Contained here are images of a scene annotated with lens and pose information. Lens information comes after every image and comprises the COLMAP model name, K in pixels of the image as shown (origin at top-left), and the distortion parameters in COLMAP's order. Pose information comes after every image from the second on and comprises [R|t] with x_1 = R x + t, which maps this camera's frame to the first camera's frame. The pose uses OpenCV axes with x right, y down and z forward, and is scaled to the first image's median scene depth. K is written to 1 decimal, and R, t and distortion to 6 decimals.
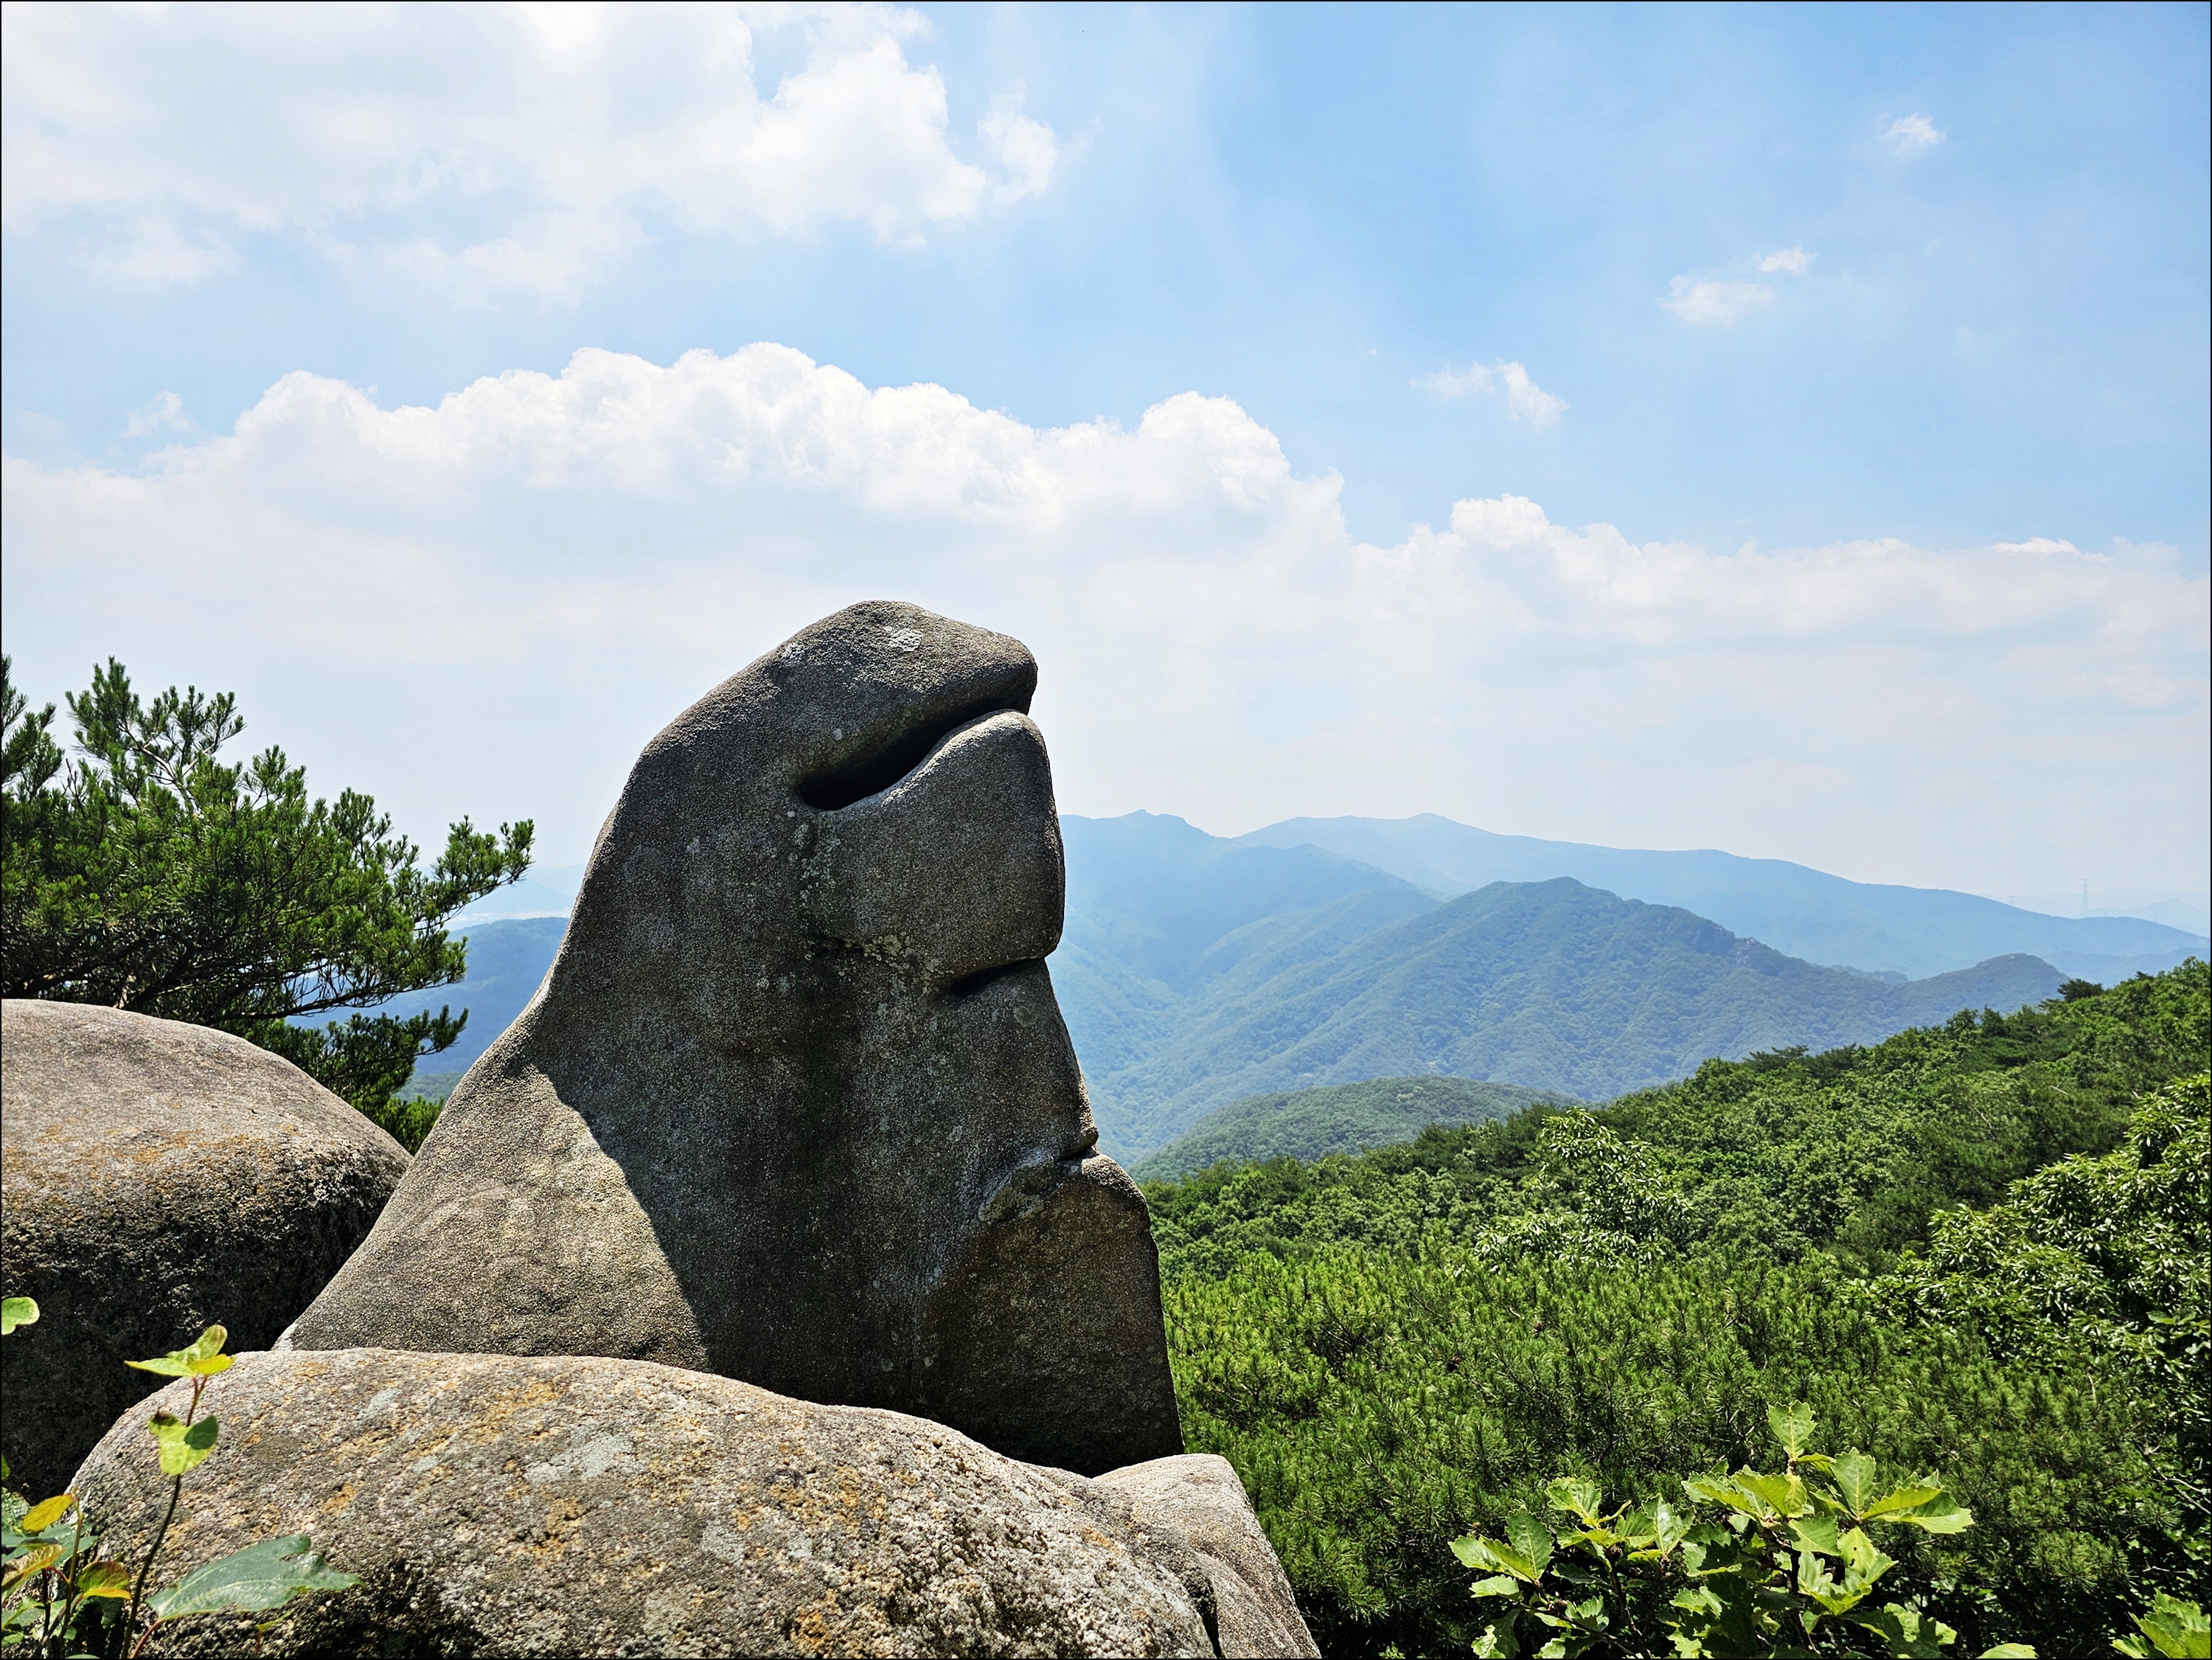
lens RADIAL K [[1487.8, 0, 1097.3], [0, 1487.8, 852.3], [0, 0, 1]] dist [0.056954, -0.053999]
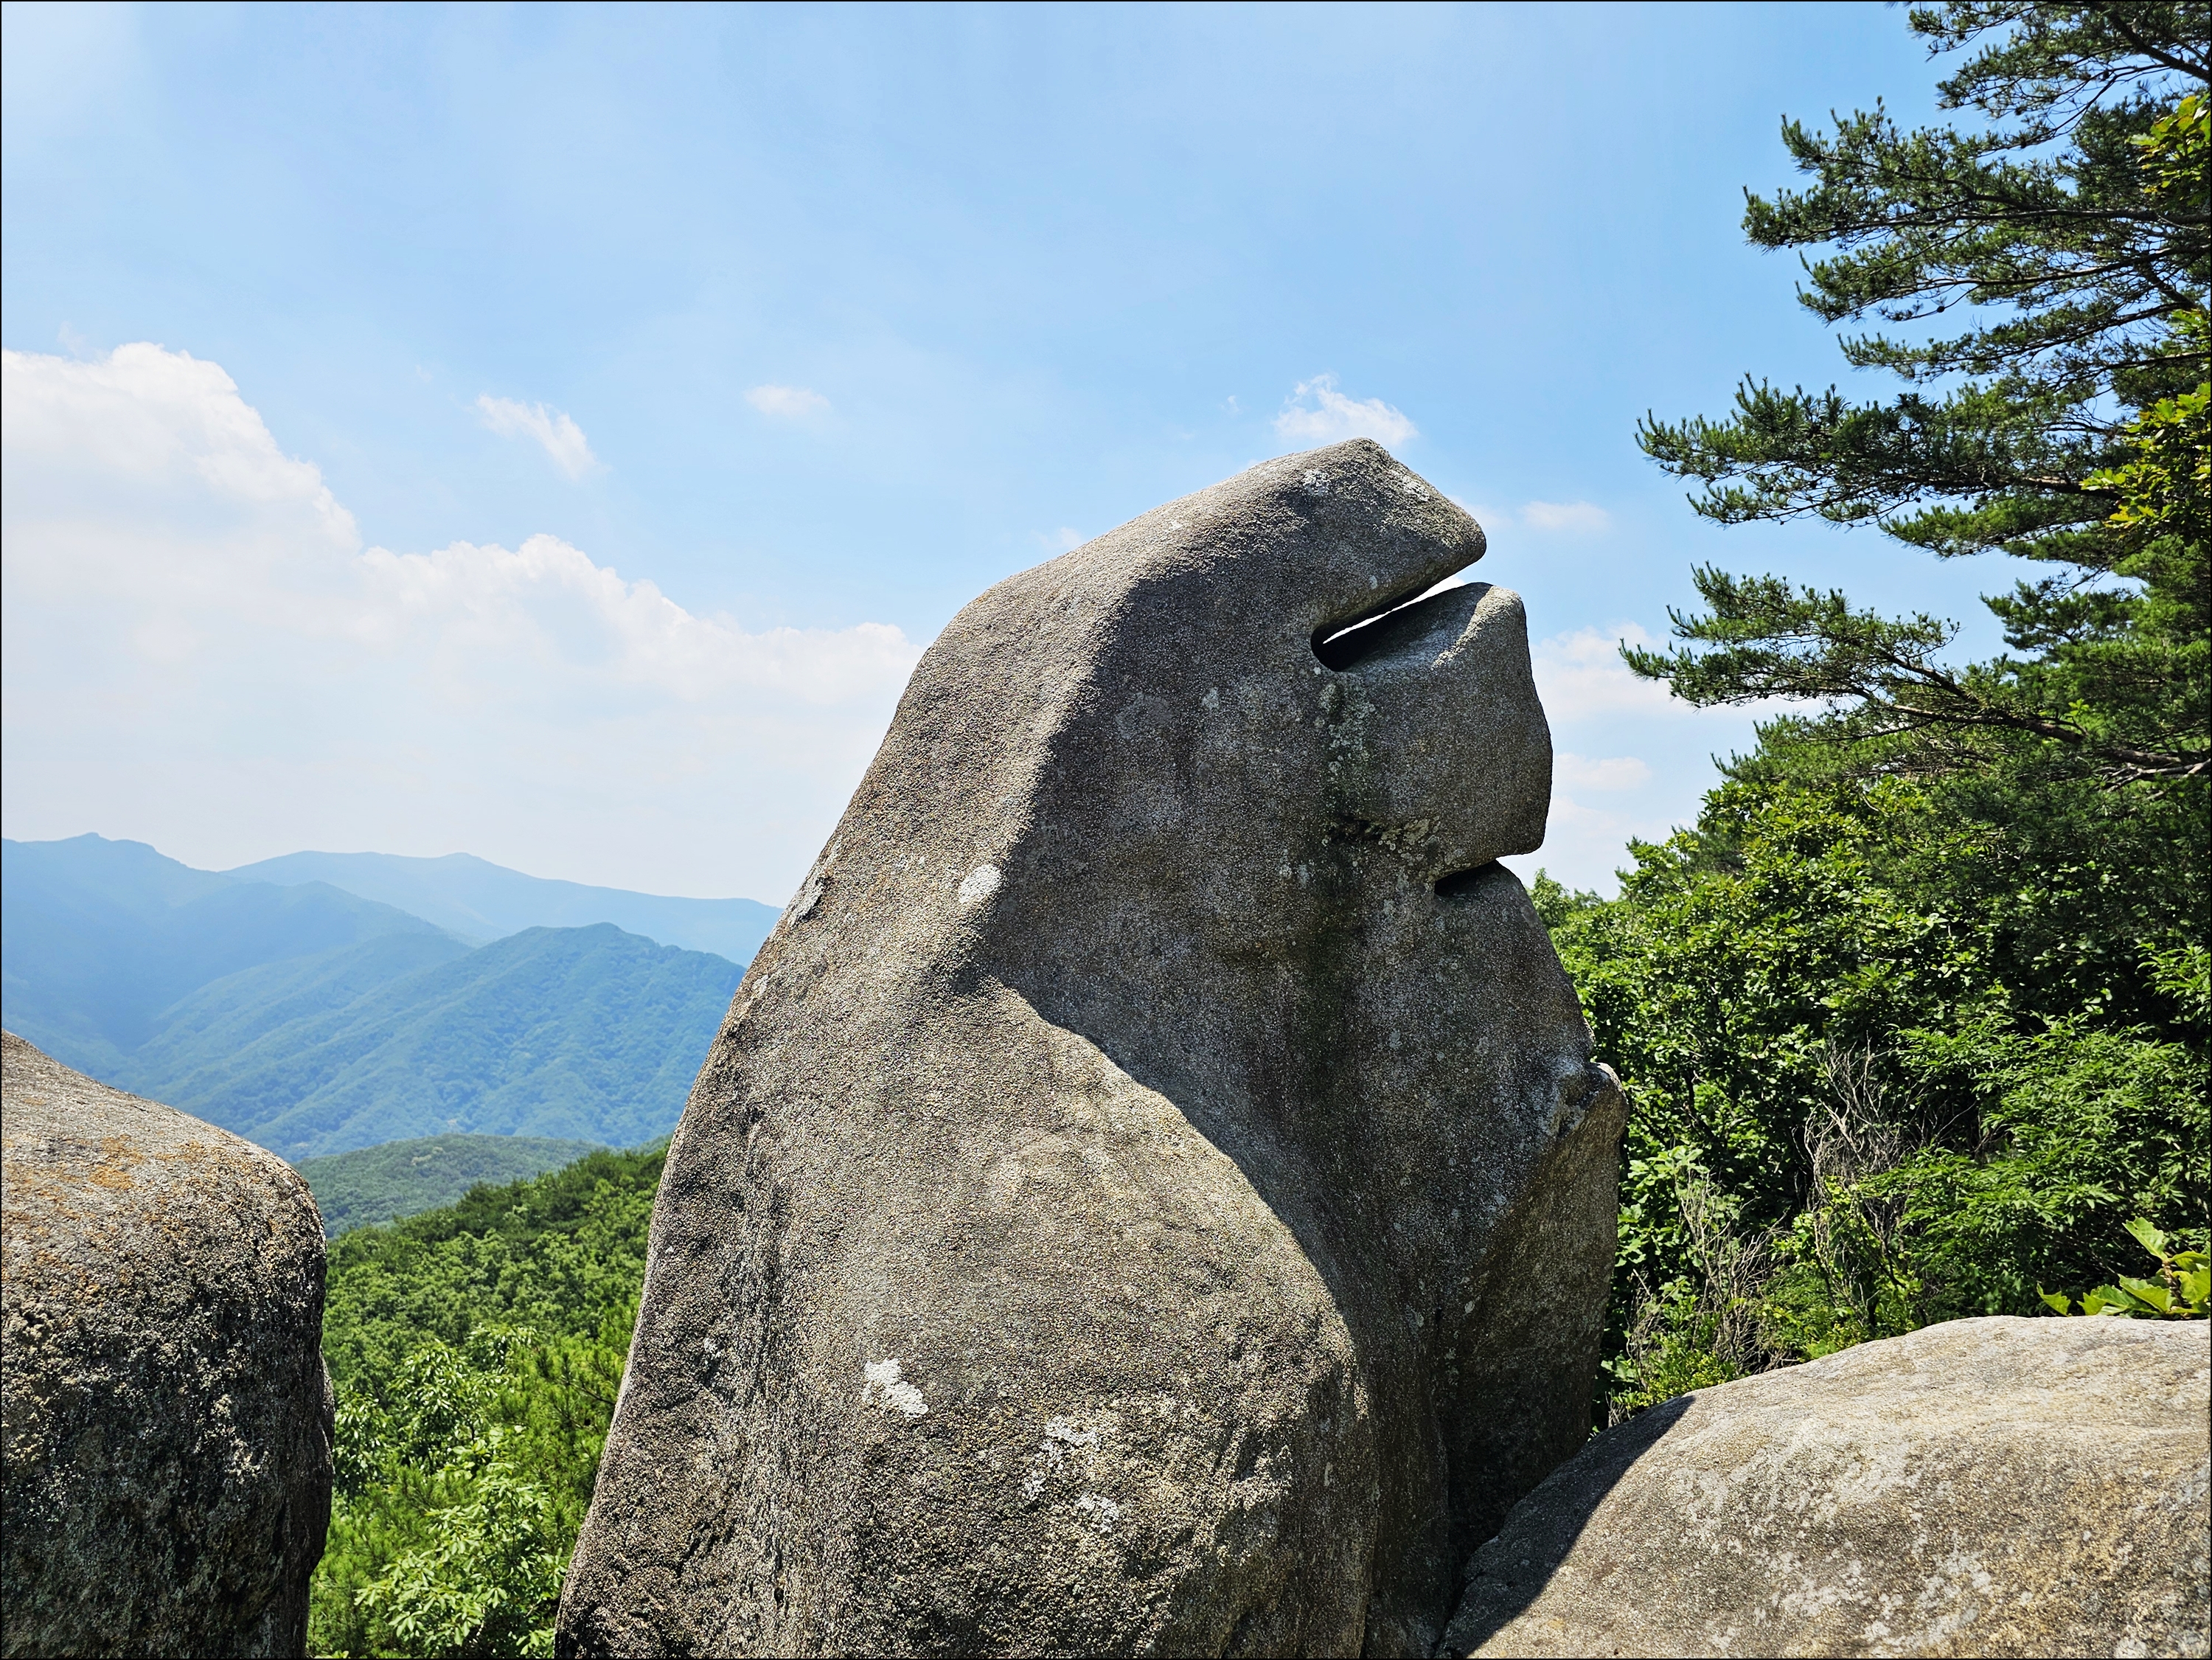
lens RADIAL K [[1485.5, 0, 1082.1], [0, 1485.5, 825.6], [0, 0, 1]] dist [0.058801, -0.055239]
pose [[0.816397, 0.052045, 0.575140, -0.775009], [-0.023838, 0.998119, -0.056484, 0.109617], [-0.576998, 0.032403, 0.816102, 0.389043]]
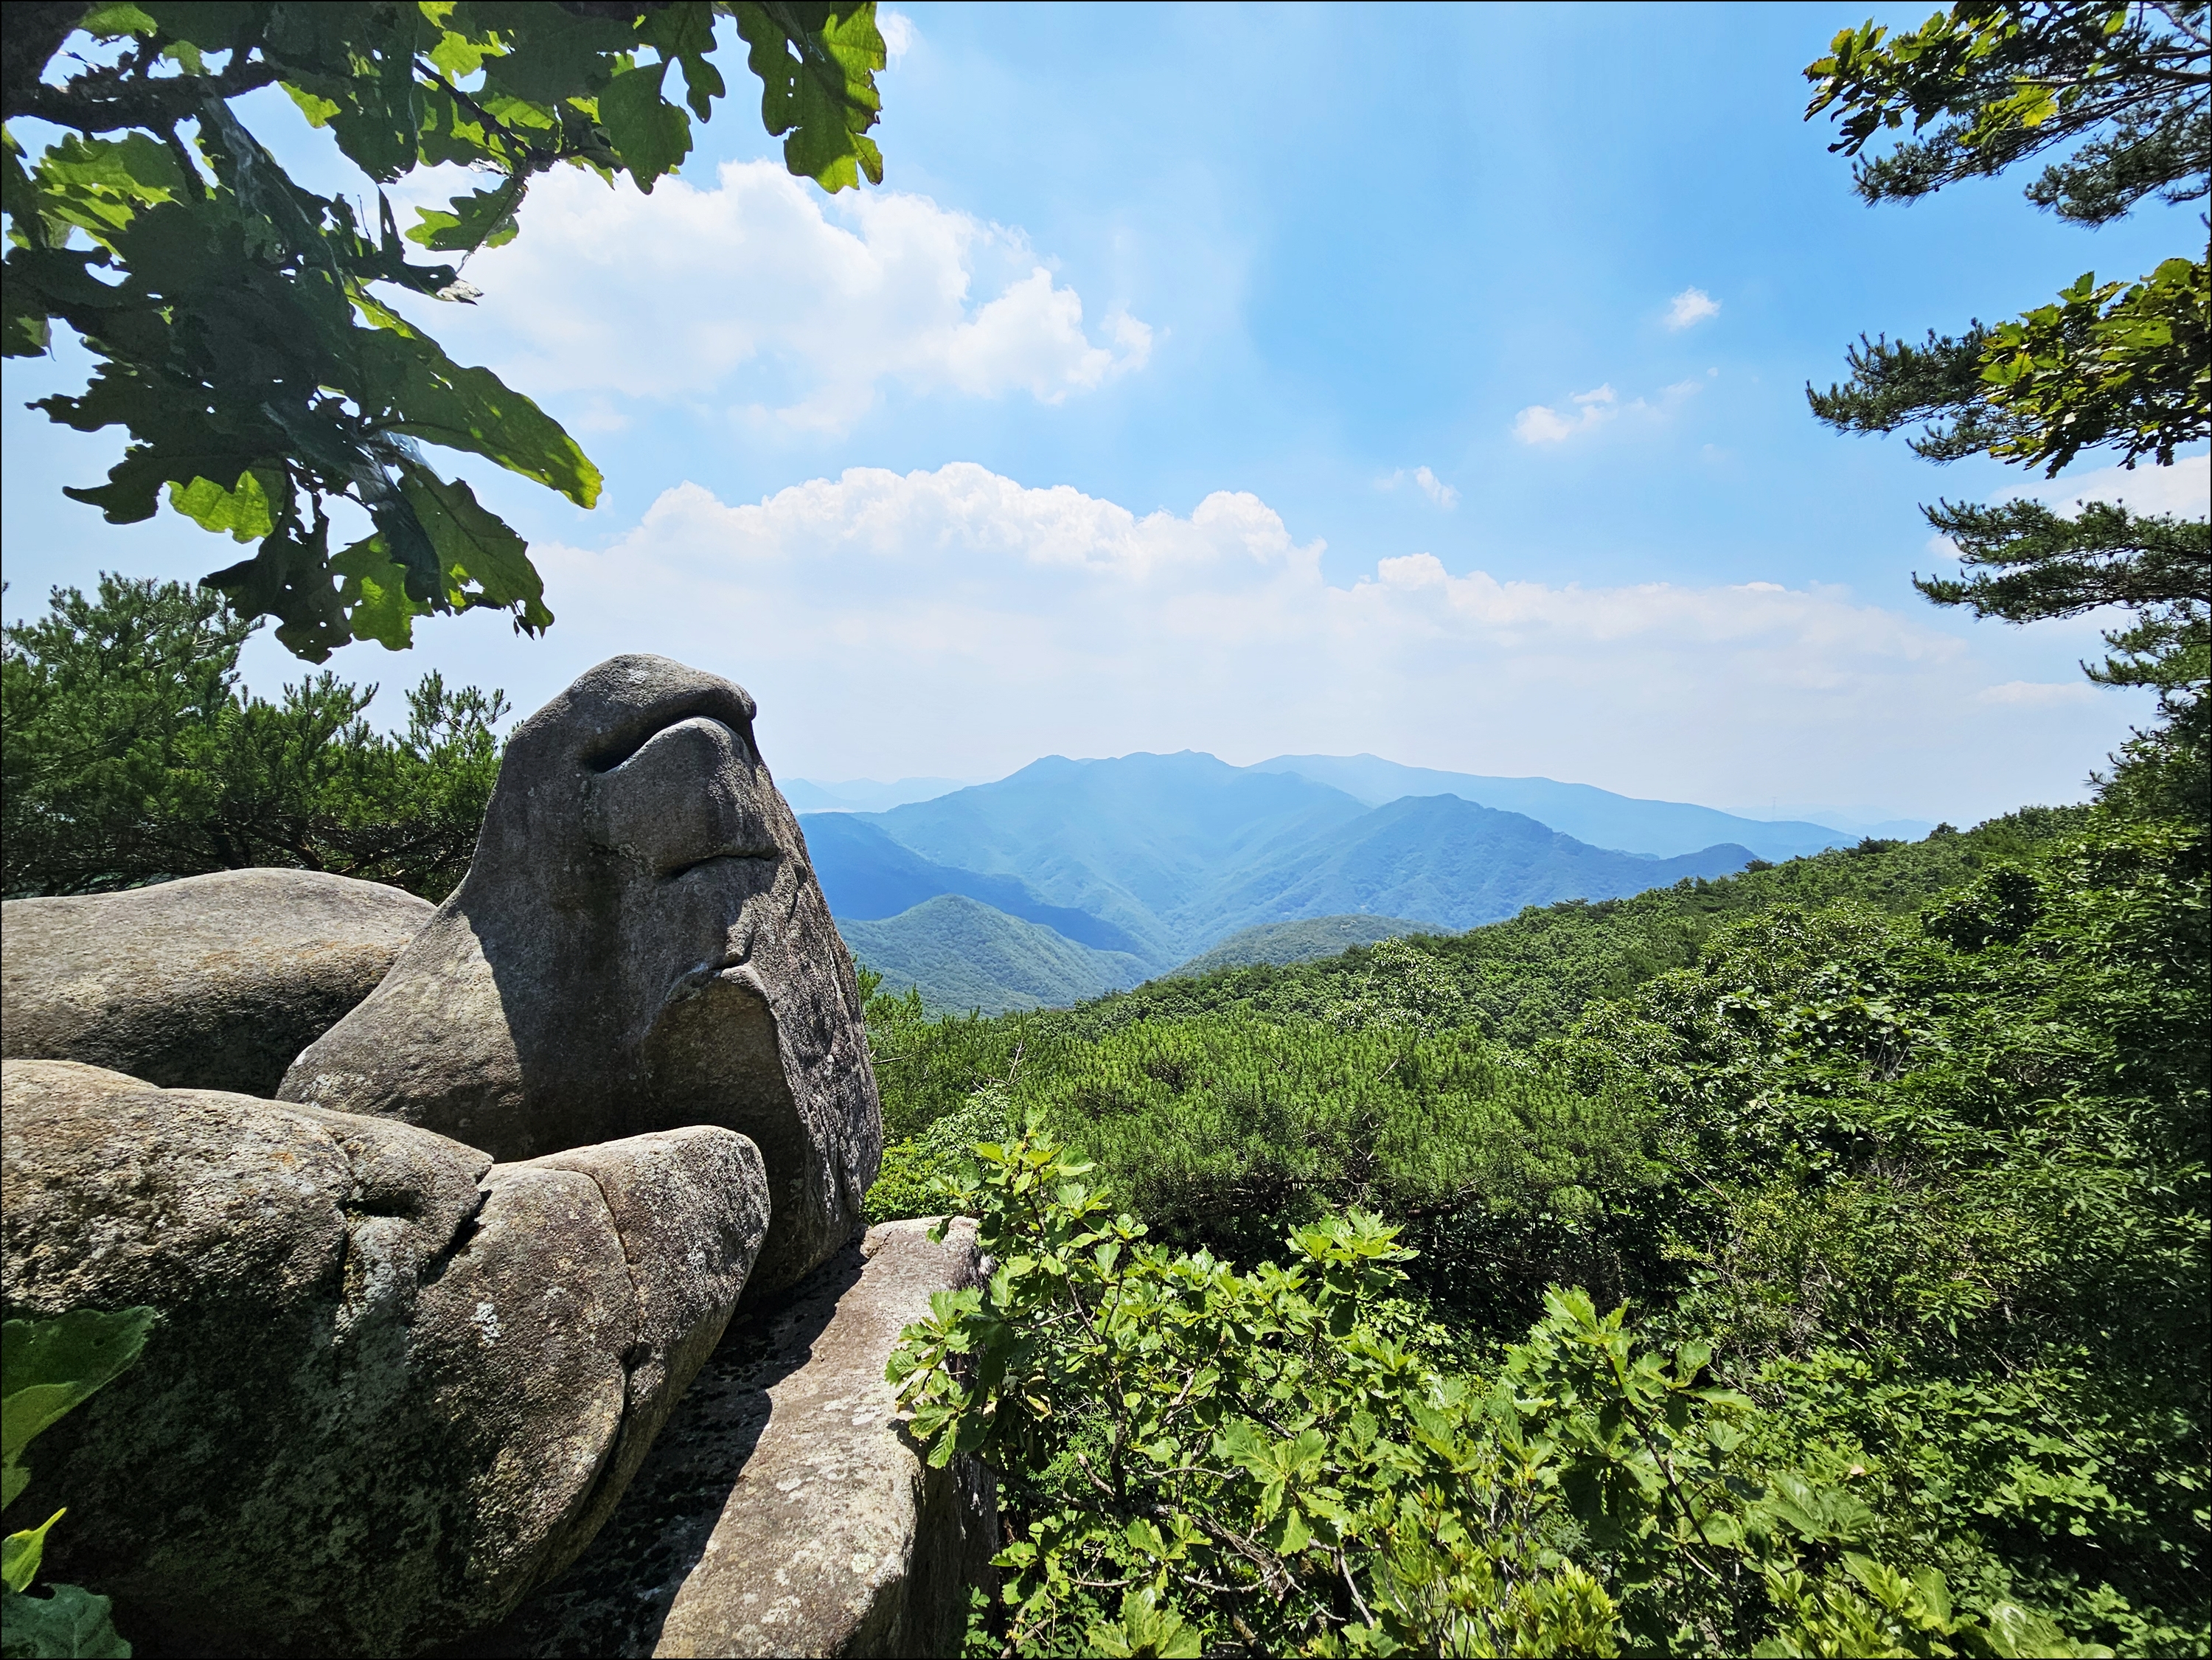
lens RADIAL K [[909.1, 0, 1117.9], [0, 909.1, 838.5], [0, 0, 1]] dist [-0.002361, 0.000467]
pose [[0.998821, 0.010457, -0.047409, 0.486647], [-0.007179, 0.997605, 0.068788, -0.029013], [0.048015, -0.068366, 0.996504, -0.062073]]
